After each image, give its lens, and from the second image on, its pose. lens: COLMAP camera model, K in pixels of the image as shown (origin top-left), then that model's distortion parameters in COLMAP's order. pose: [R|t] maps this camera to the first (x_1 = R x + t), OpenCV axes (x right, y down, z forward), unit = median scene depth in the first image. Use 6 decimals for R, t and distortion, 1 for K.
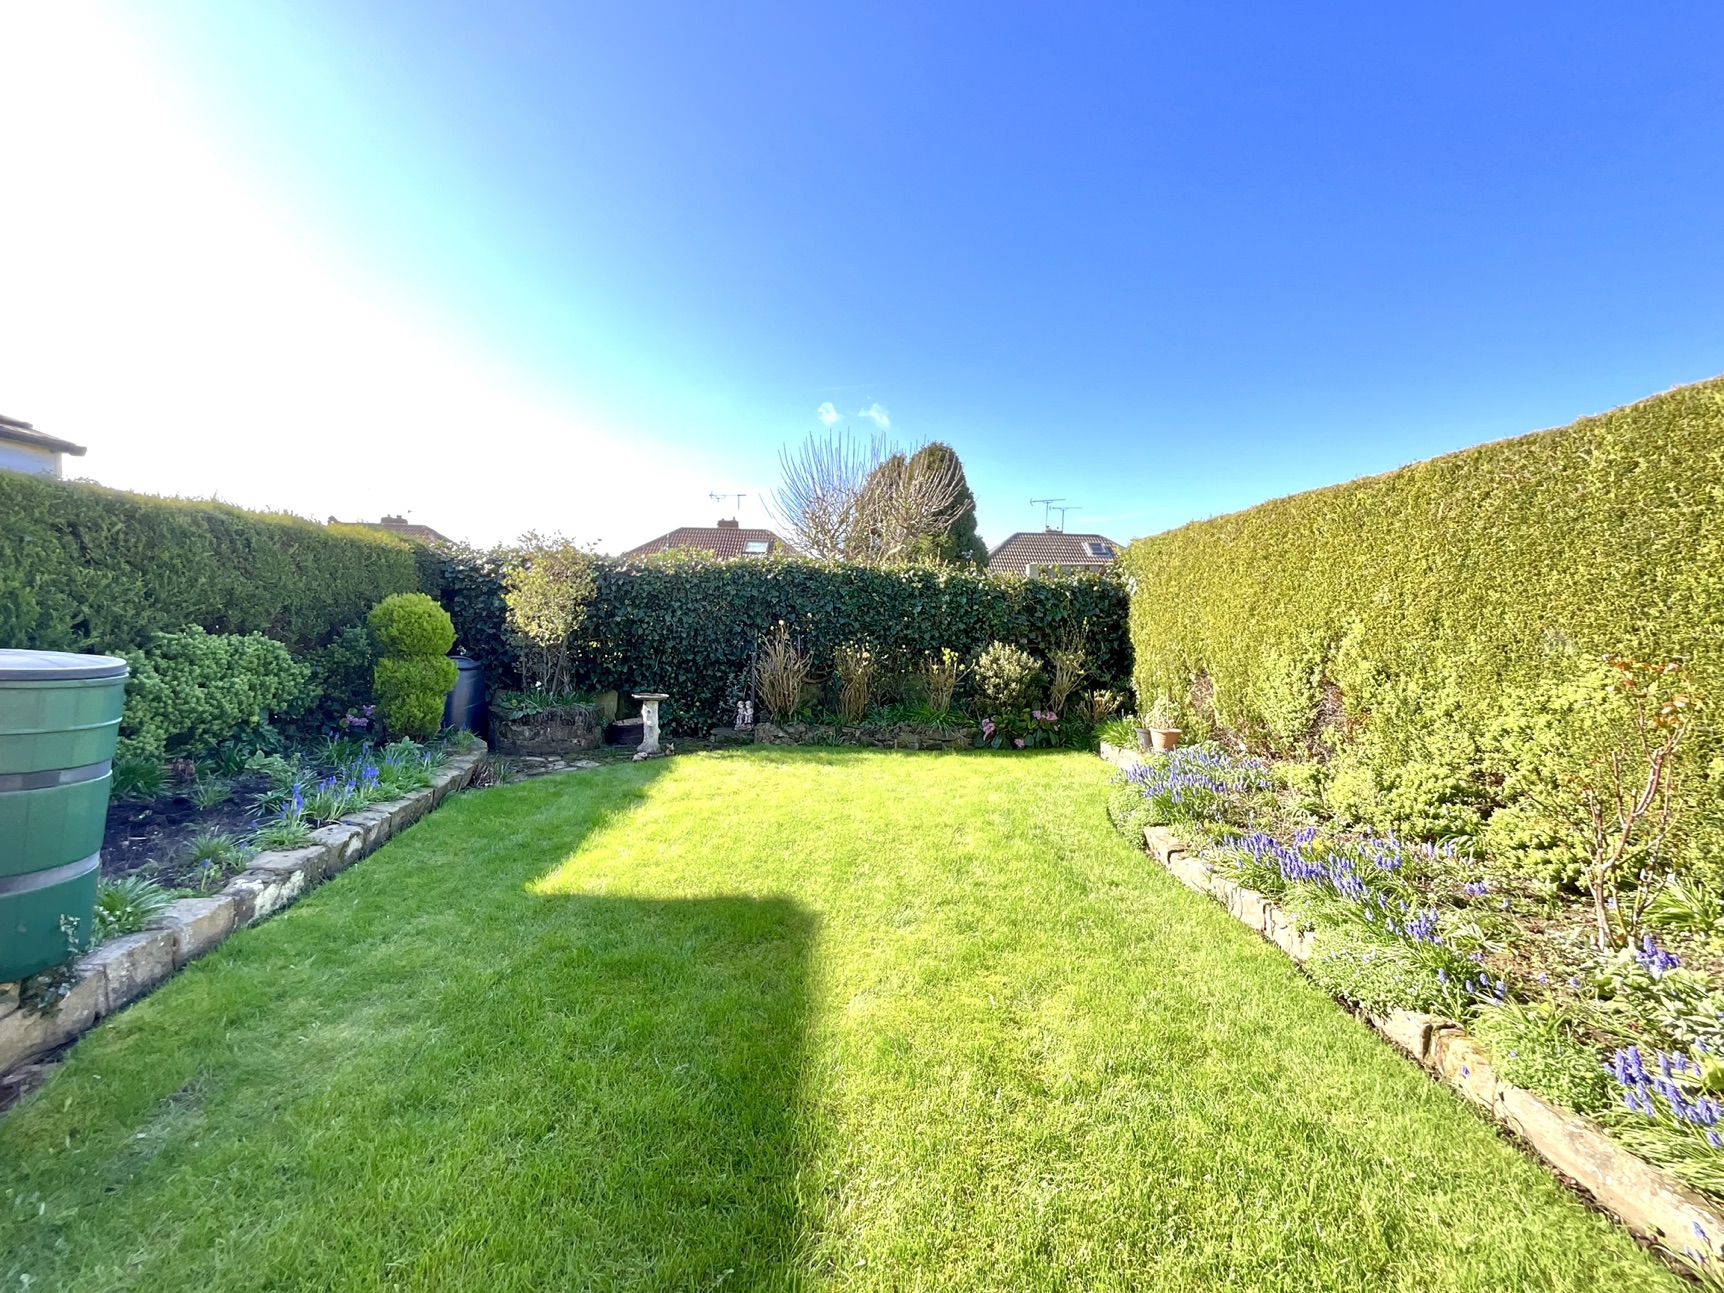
lens RADIAL K [[698.4, 0, 861.7], [0, 698.4, 644.5], [0, 0, 1]] dist [0.000743, 0.000306]
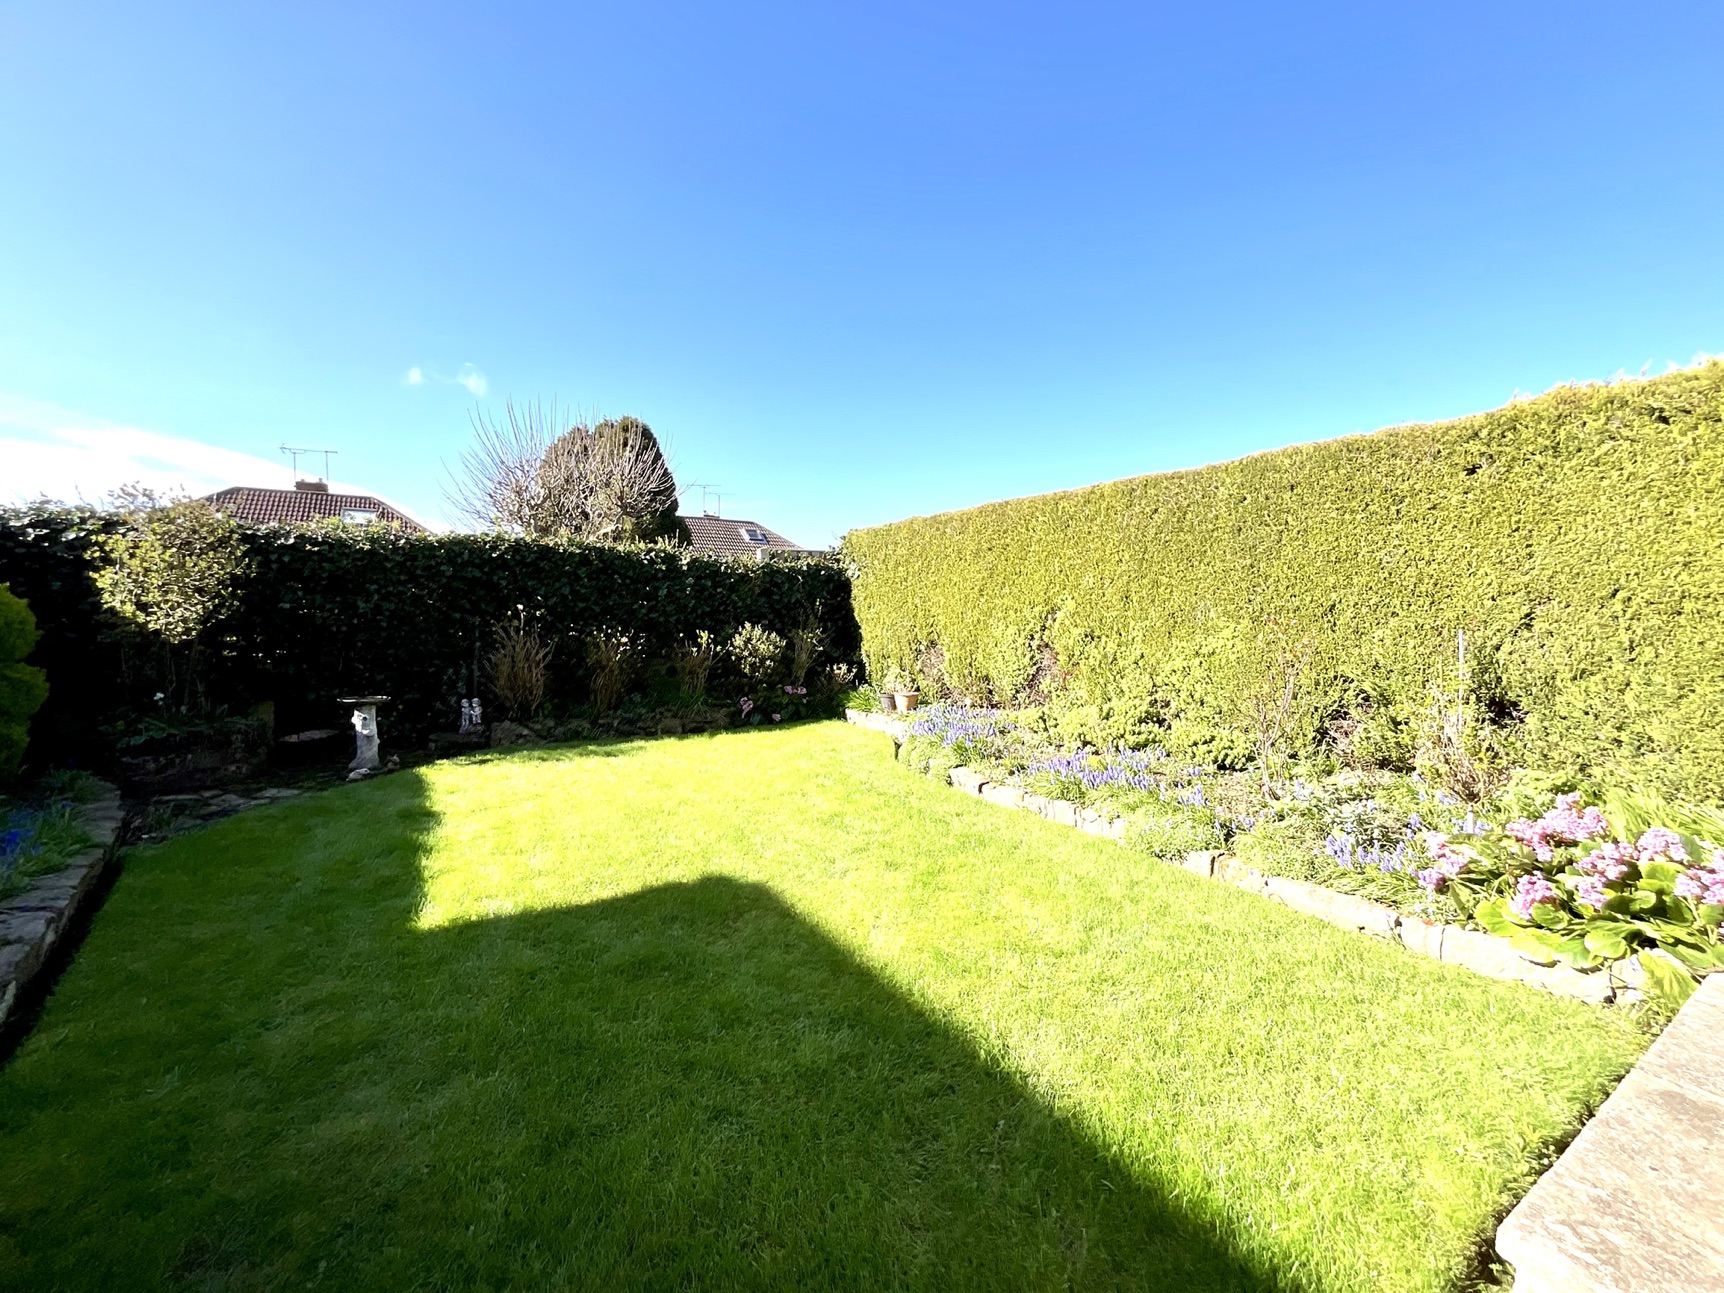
lens RADIAL K [[698.4, 0, 859.9], [0, 698.4, 645.5], [0, 0, 1]] dist [0.000743, 0.000306]
pose [[0.872951, -0.040525, 0.486121, -0.183973], [0.028721, 0.999084, 0.031711, 0.001462], [-0.486961, -0.013720, 0.873316, 0.010987]]
